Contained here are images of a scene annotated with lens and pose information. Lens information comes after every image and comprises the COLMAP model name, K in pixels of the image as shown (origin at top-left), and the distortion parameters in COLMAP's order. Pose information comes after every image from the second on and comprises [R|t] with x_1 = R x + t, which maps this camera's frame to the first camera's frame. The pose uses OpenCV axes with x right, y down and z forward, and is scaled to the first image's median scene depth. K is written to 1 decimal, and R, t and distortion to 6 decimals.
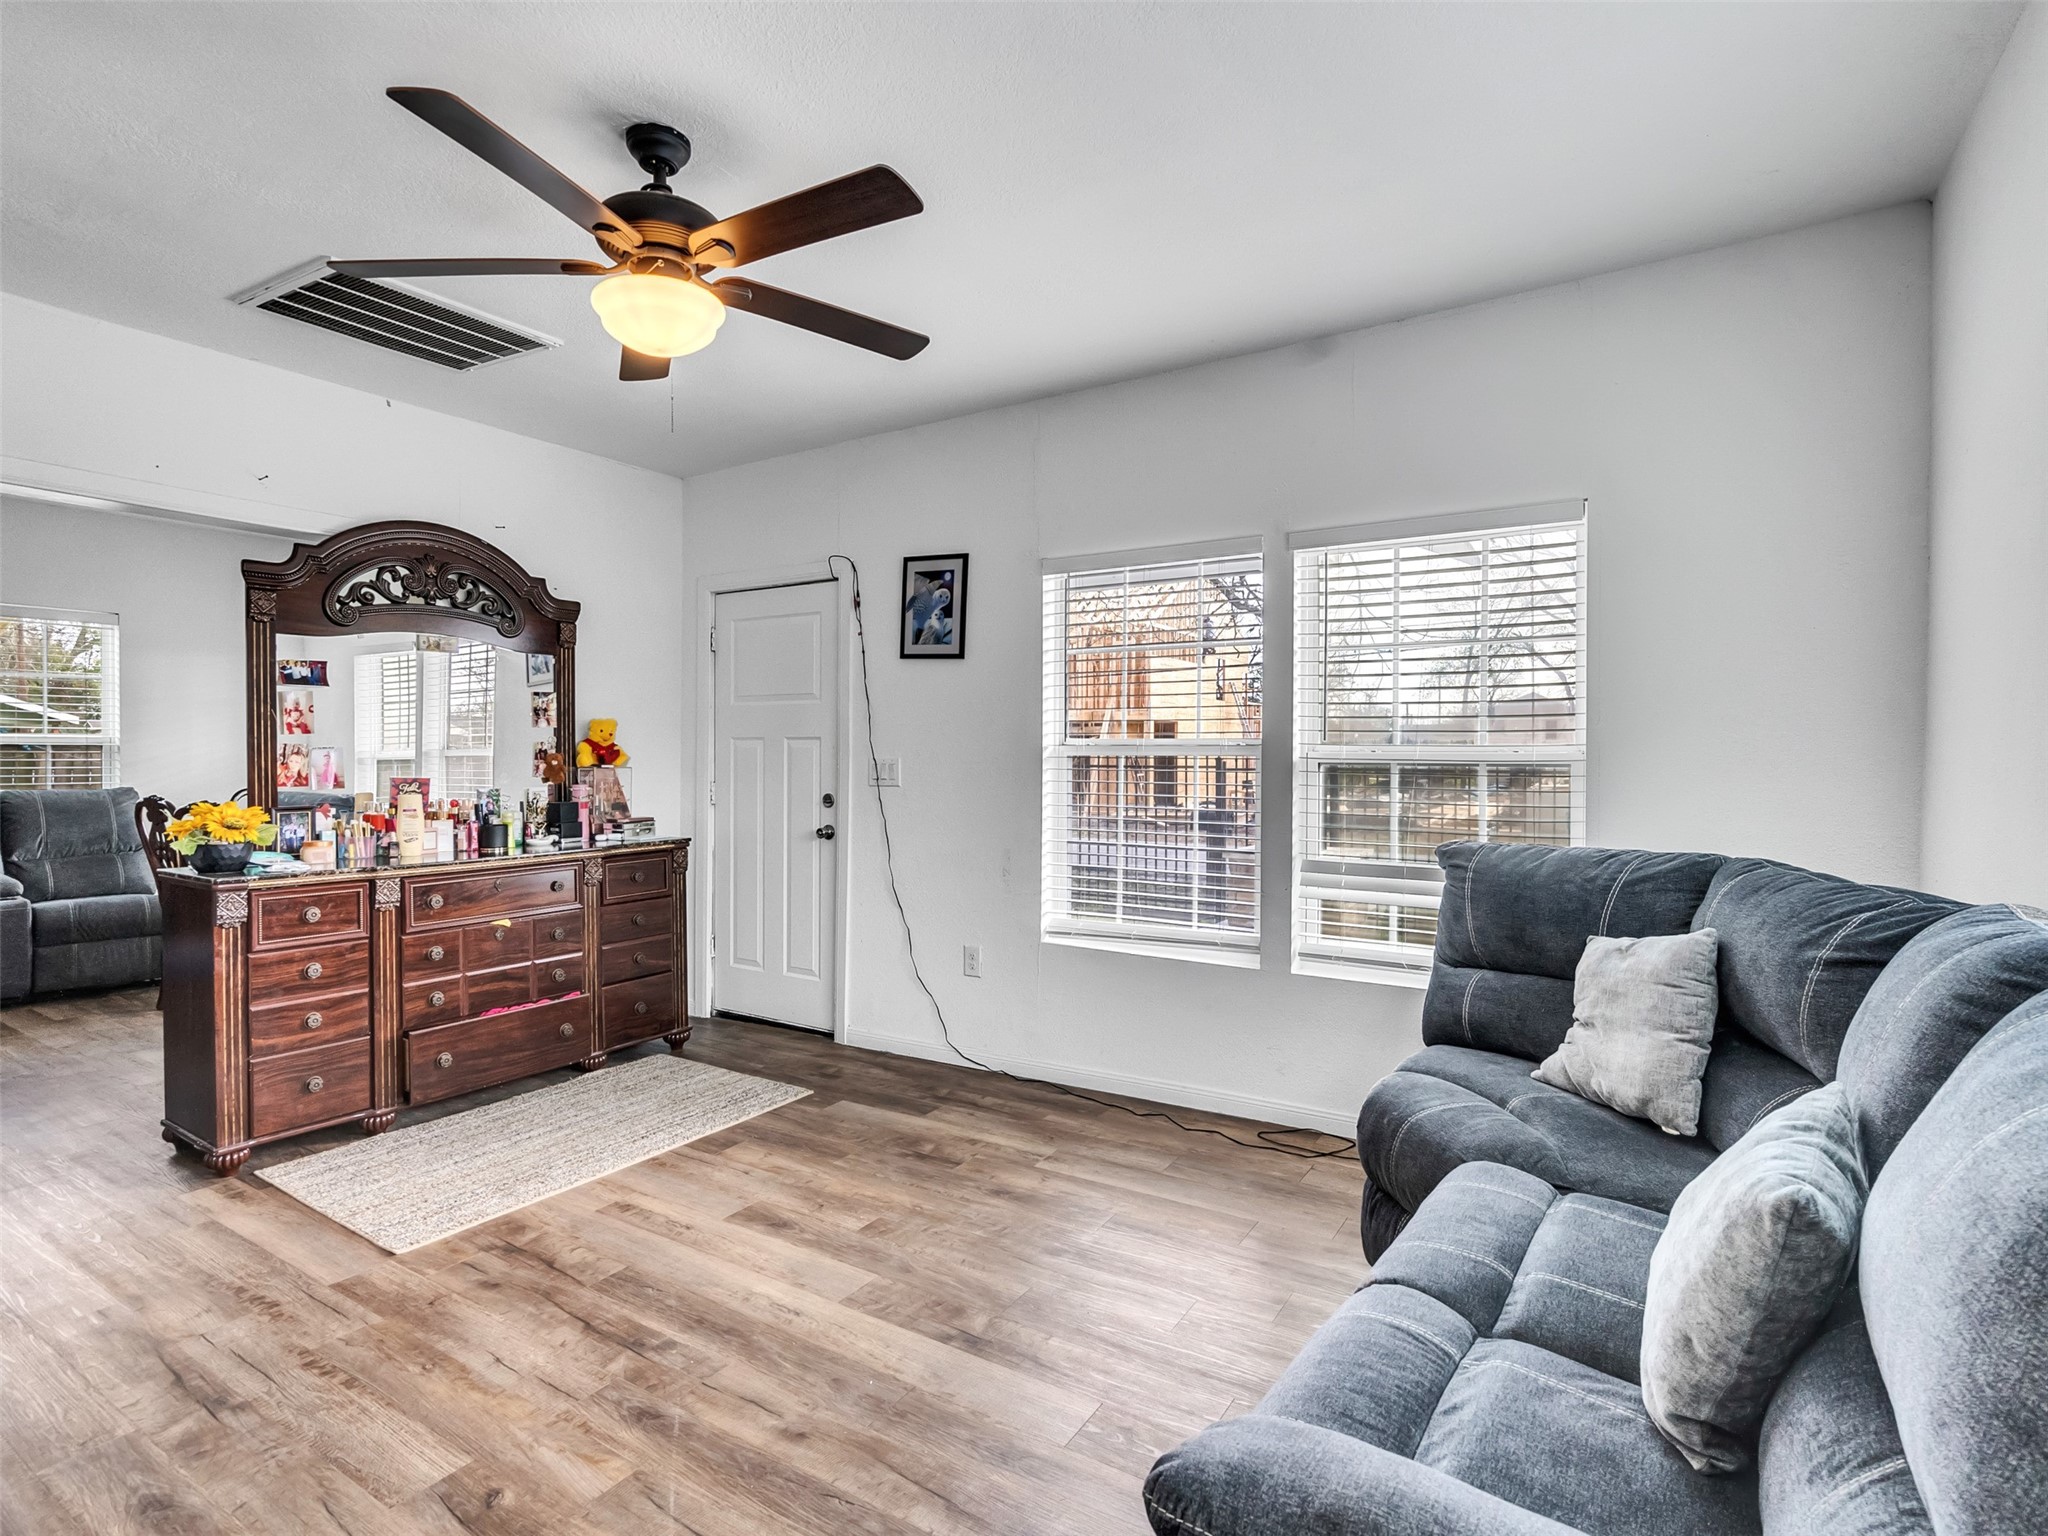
lens RADIAL K [[1046.2, 0, 1014.1], [0, 1046.2, 765.8], [0, 0, 1]] dist [-0.007492, 0.003020]
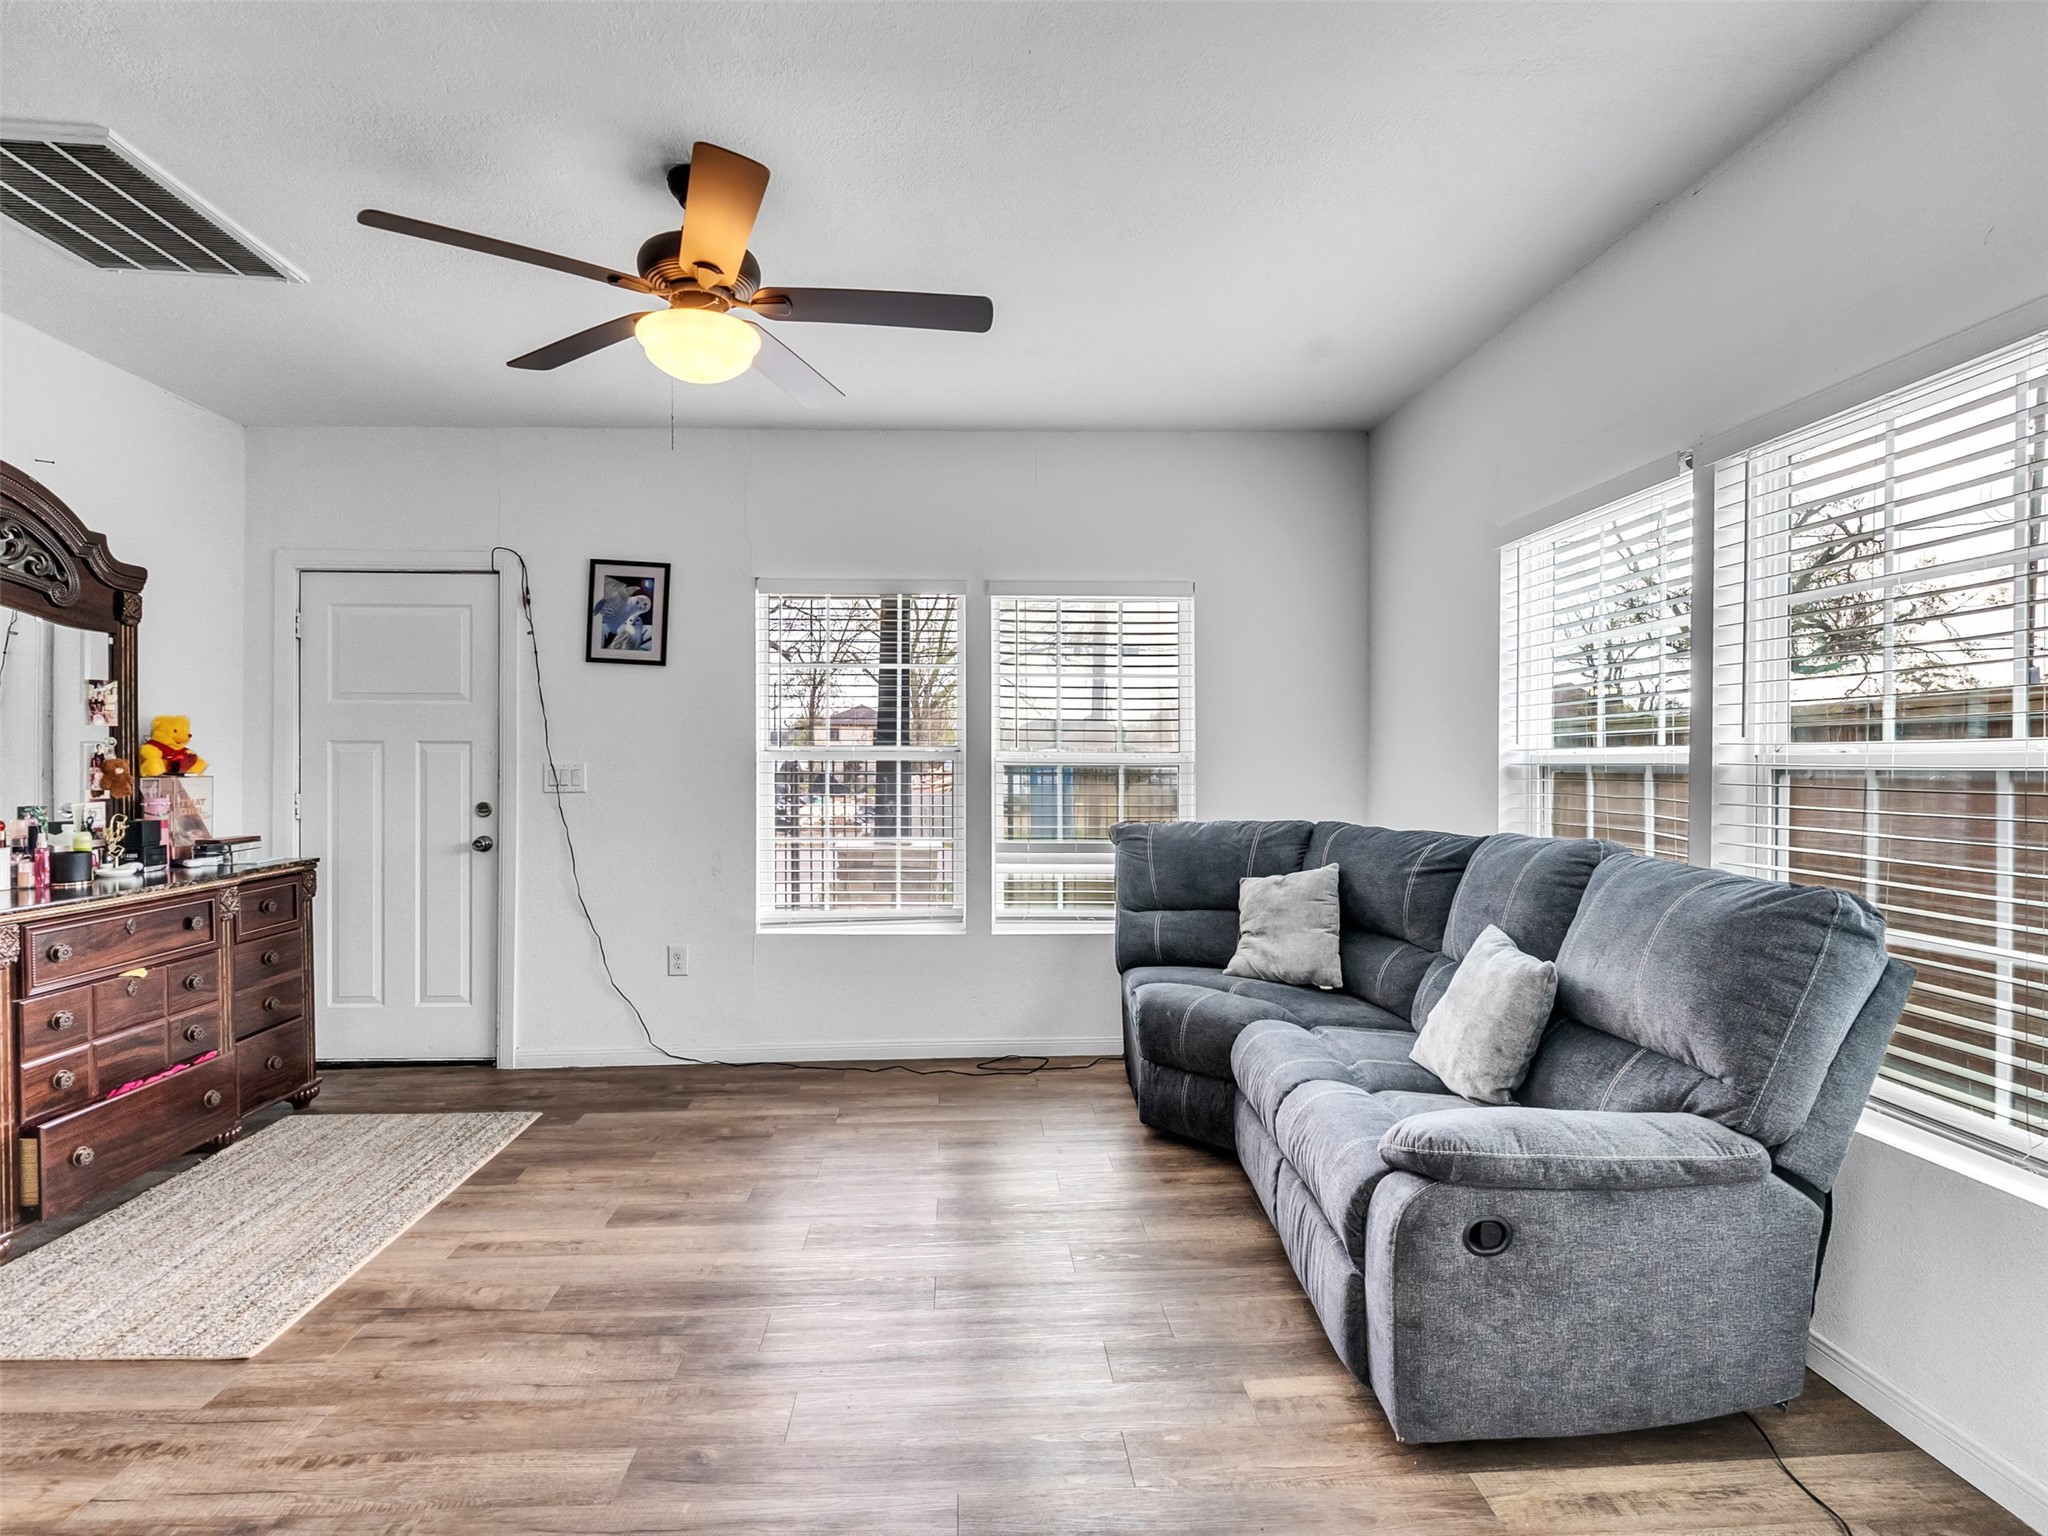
lens RADIAL K [[1046.2, 0, 1003.2], [0, 1046.2, 766.9], [0, 0, 1]] dist [-0.007492, 0.003020]
pose [[0.812413, -0.005112, 0.583060, -0.422719], [0.008162, 0.999963, -0.002605, 0.001693], [-0.583025, 0.006876, 0.812425, -0.023698]]
